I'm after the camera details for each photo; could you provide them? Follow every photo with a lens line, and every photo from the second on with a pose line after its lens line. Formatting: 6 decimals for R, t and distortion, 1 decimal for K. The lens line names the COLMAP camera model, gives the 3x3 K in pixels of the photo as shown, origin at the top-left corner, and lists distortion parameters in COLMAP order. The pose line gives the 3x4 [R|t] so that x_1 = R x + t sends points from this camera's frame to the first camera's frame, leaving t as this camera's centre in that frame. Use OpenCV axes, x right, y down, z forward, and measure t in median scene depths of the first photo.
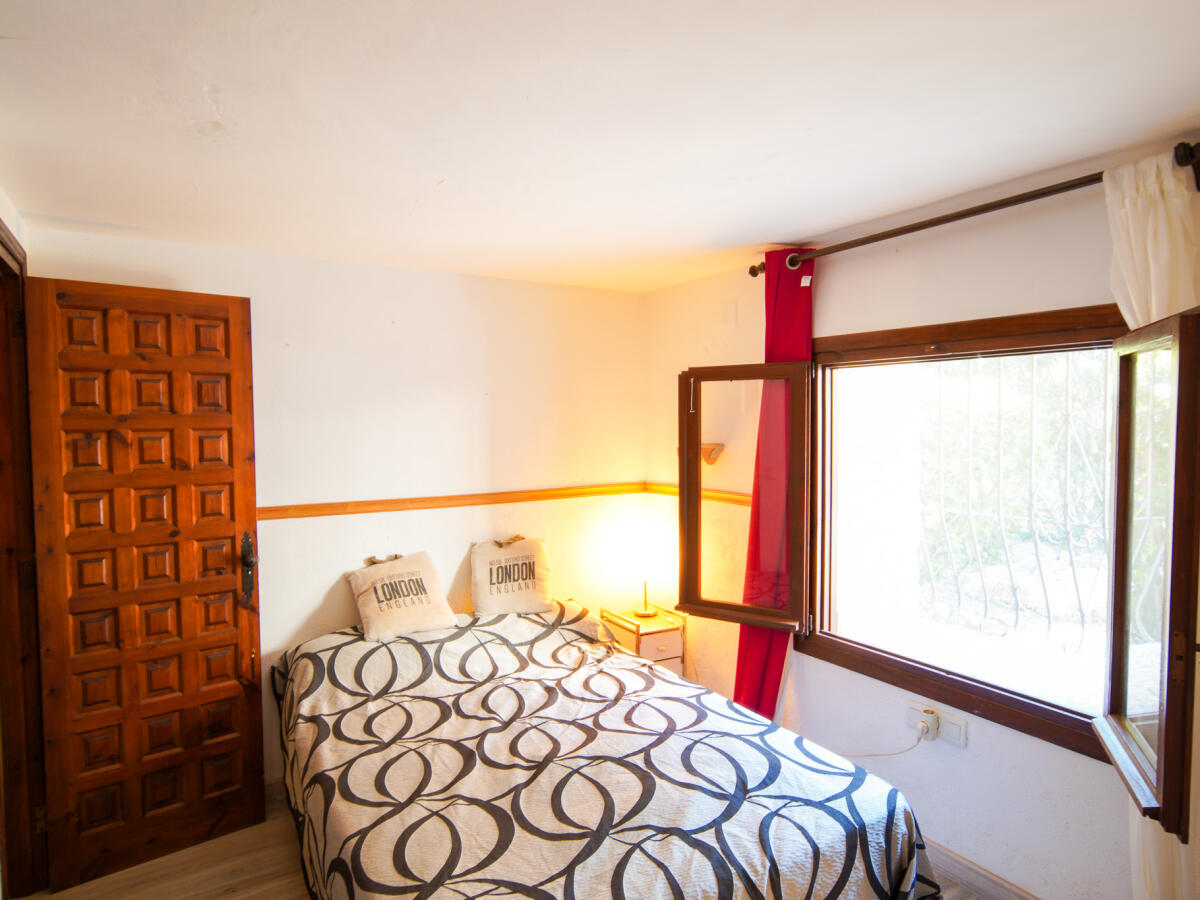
lens RADIAL K [[718.9, 0, 600.0], [0, 718.9, 450.0], [0, 0, 1]] dist [-0.002281, -0.000320]
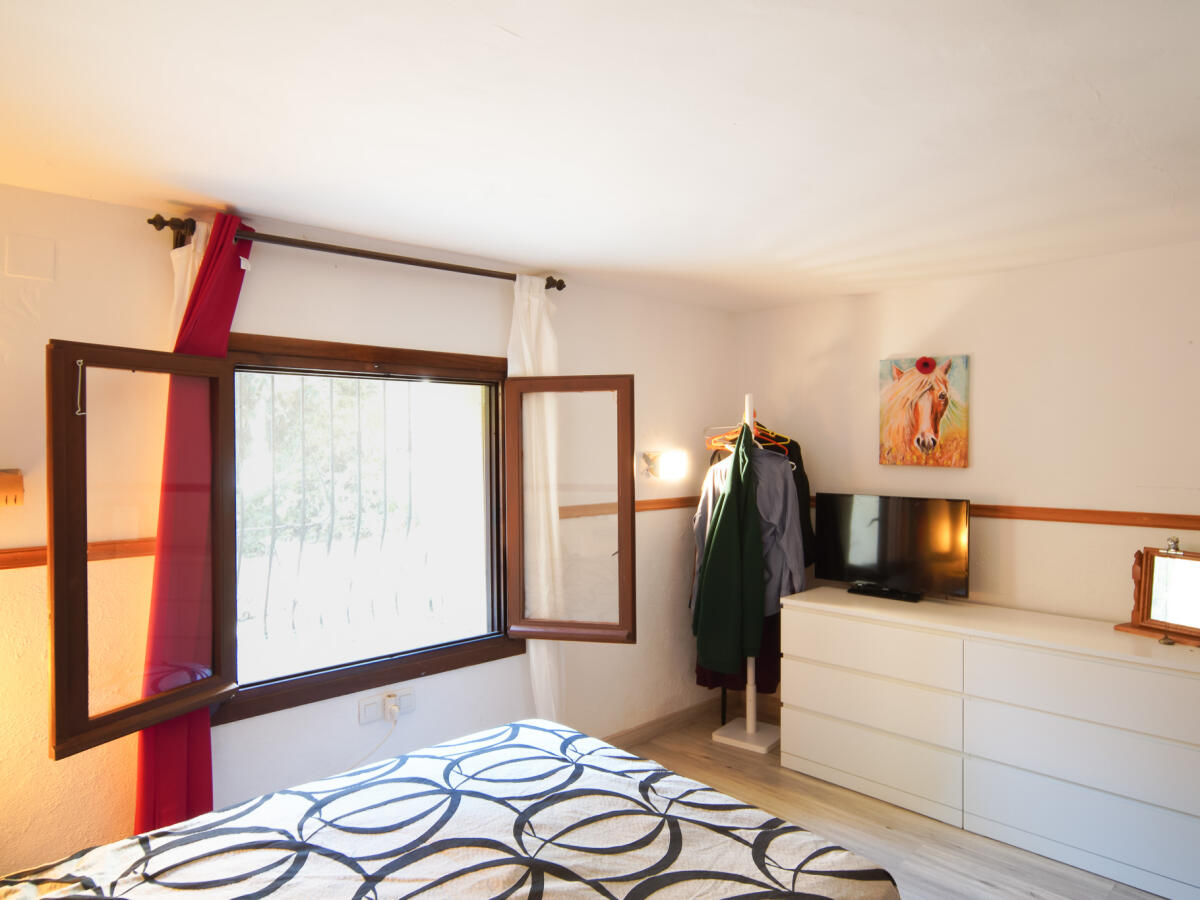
lens RADIAL K [[718.9, 0, 600.0], [0, 718.9, 450.0], [0, 0, 1]] dist [-0.002281, -0.000320]
pose [[-0.157445, 0.000688, 0.987528, -0.587284], [0.056738, 0.998354, 0.008350, -0.003517], [-0.985896, 0.057345, -0.157225, 0.717648]]
